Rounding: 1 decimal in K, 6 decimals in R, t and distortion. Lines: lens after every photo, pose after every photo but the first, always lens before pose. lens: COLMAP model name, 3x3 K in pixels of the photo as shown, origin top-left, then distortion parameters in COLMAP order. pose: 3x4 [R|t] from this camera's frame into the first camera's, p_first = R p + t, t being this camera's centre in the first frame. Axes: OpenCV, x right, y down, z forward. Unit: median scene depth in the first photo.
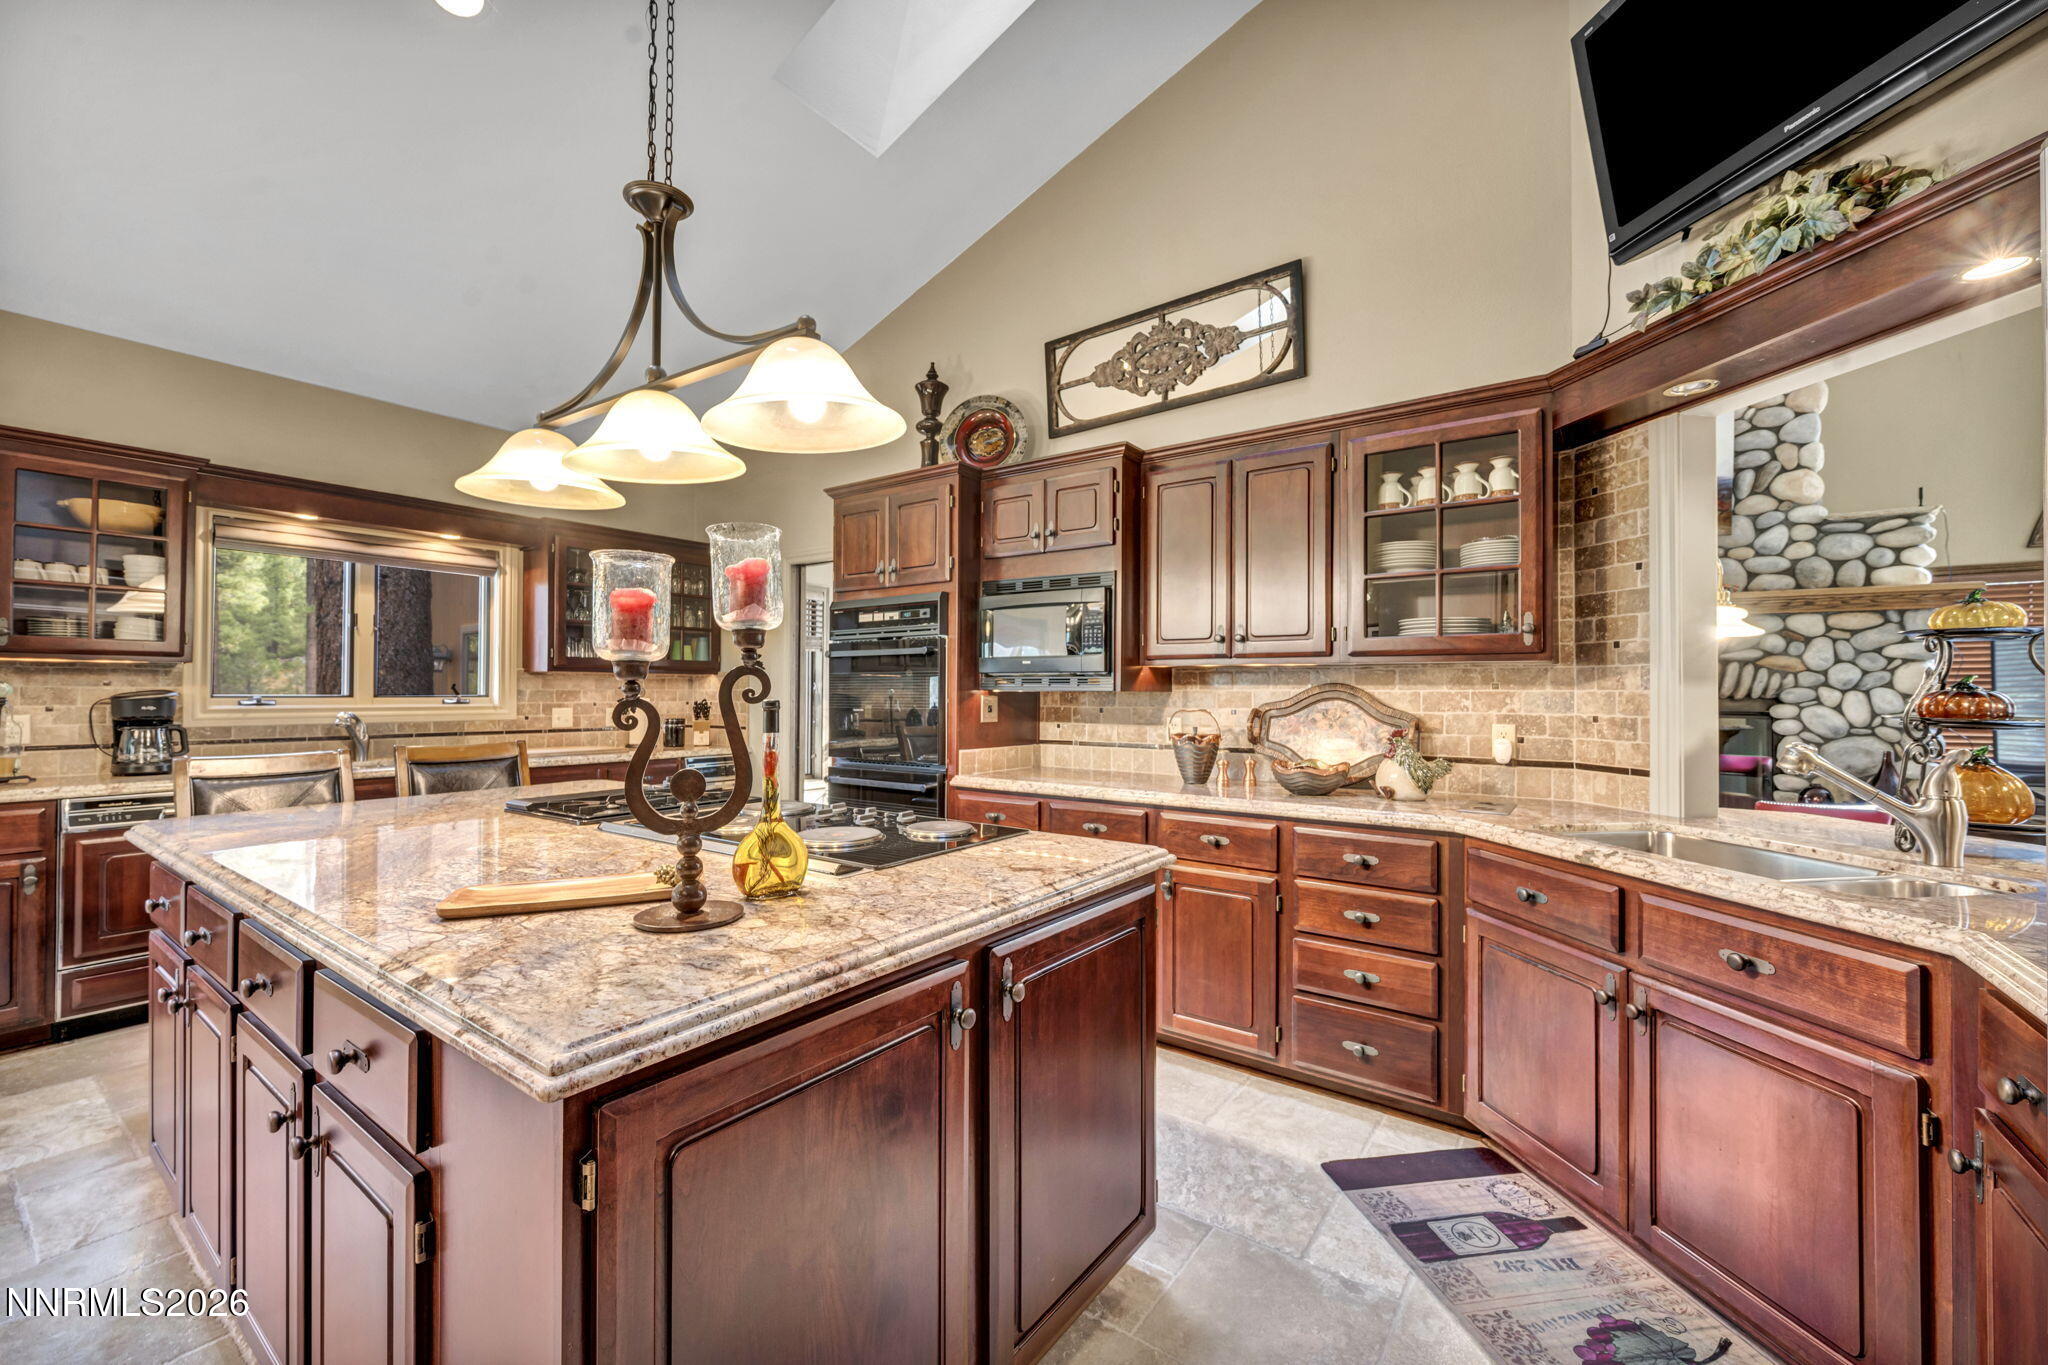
lens RADIAL K [[818.1, 0, 1035.0], [0, 818.1, 692.9], [0, 0, 1]] dist [-0.006144, 0.001312]
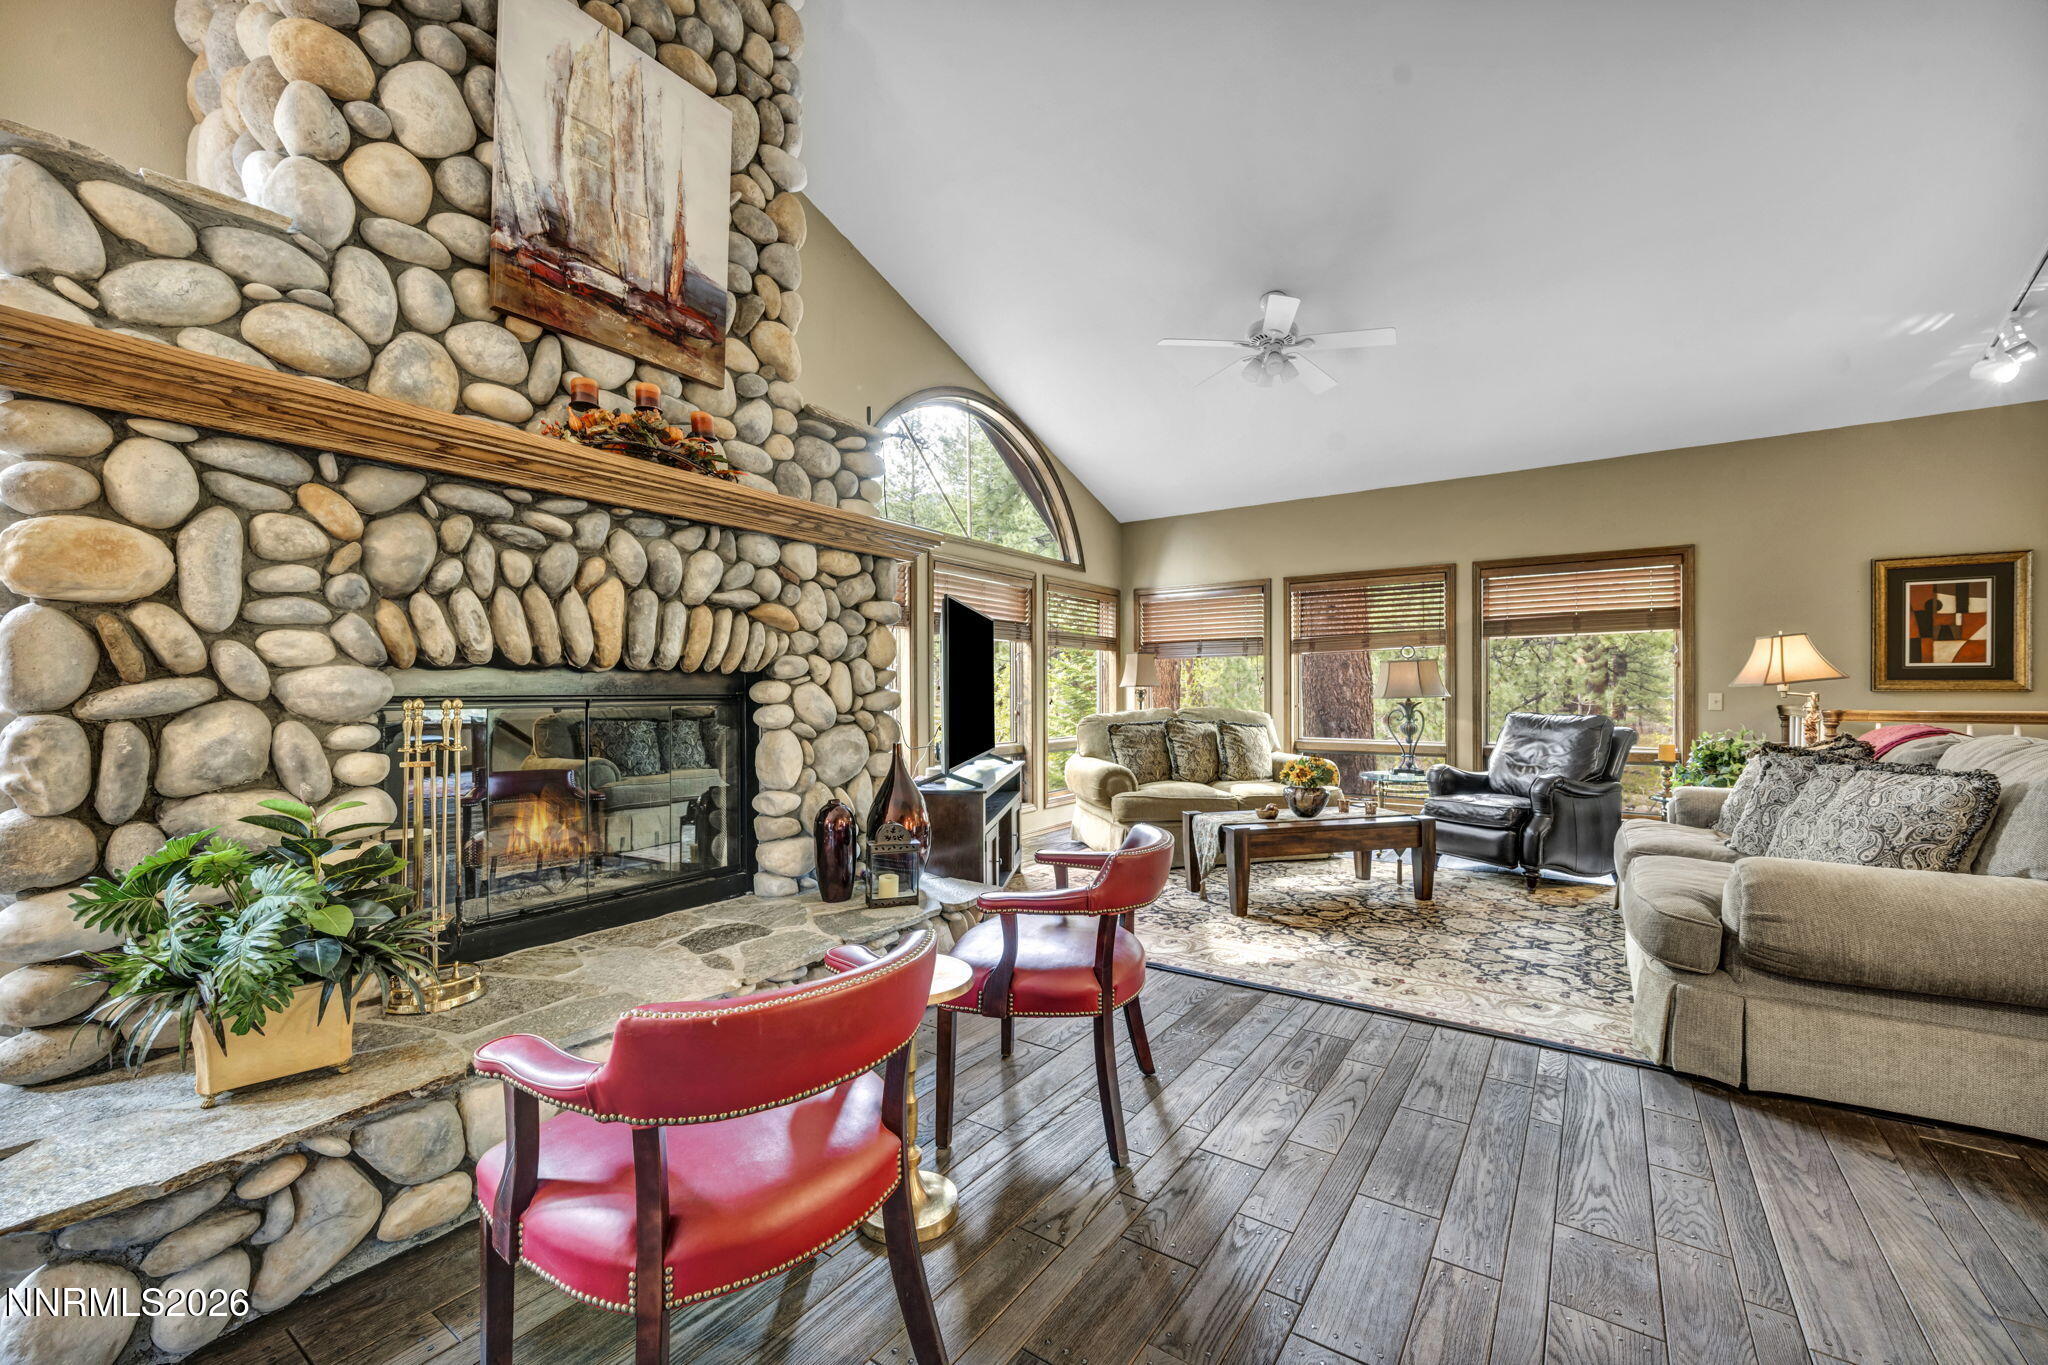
lens RADIAL K [[818.1, 0, 1038.2], [0, 818.1, 676.6], [0, 0, 1]] dist [-0.006144, 0.001312]
pose [[-0.022996, 0.003478, 0.999730, 0.281497], [-0.008012, 0.999961, -0.003663, 0.011625], [-0.999703, -0.008094, -0.022967, 0.822897]]
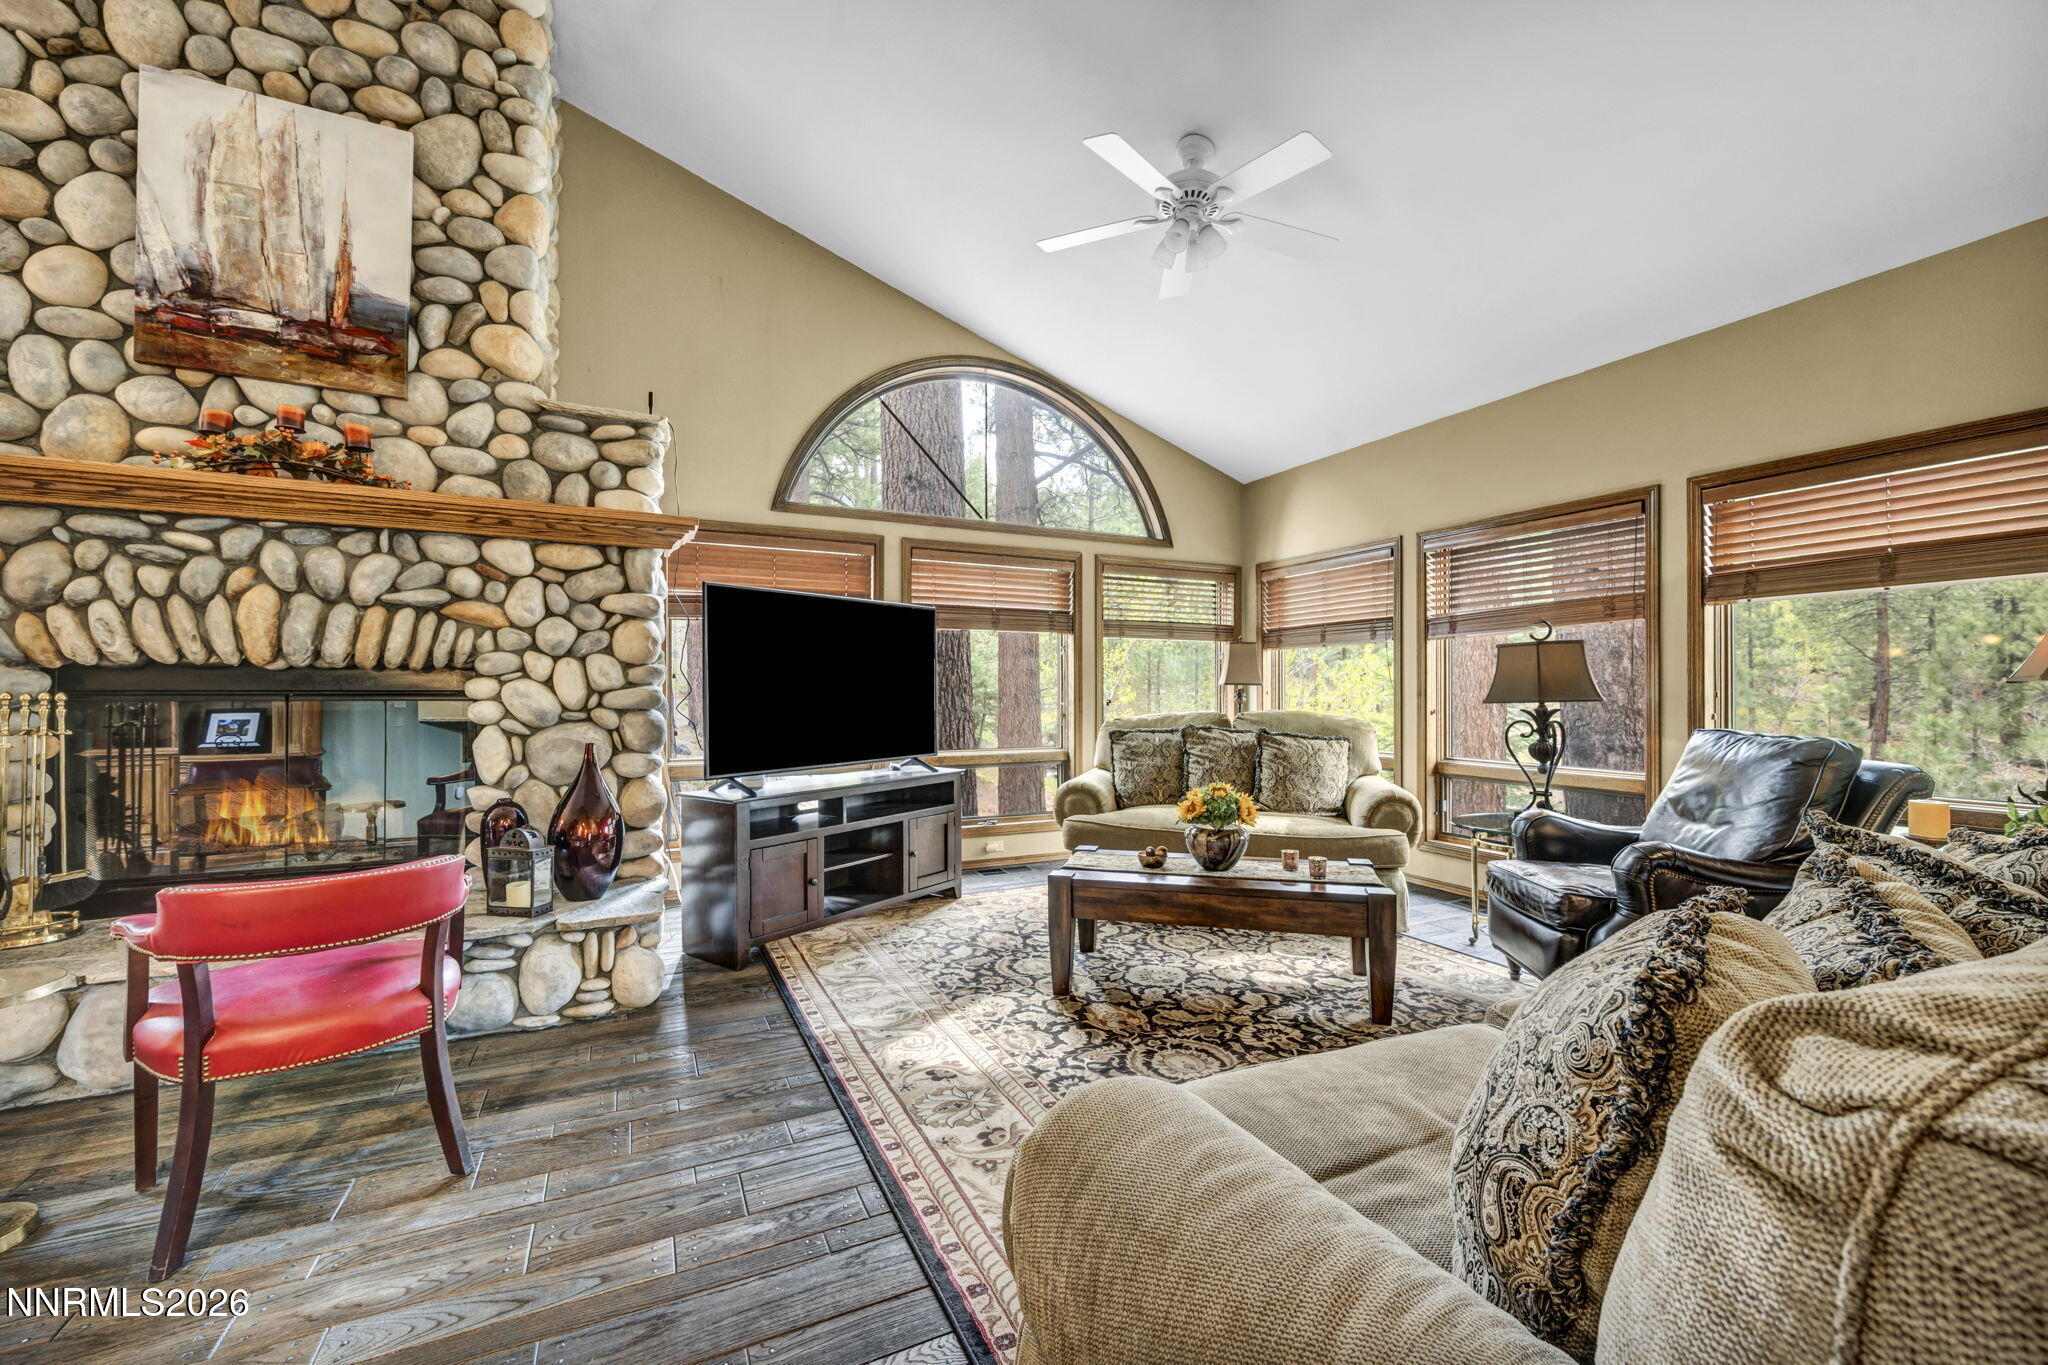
lens RADIAL K [[818.1, 0, 1032.9], [0, 818.1, 674.4], [0, 0, 1]] dist [-0.006144, 0.001312]
pose [[0.470161, 0.003752, 0.882573, 0.563206], [-0.004441, 0.999988, -0.001886, 0.011263], [-0.882569, -0.003033, 0.470172, 0.313736]]
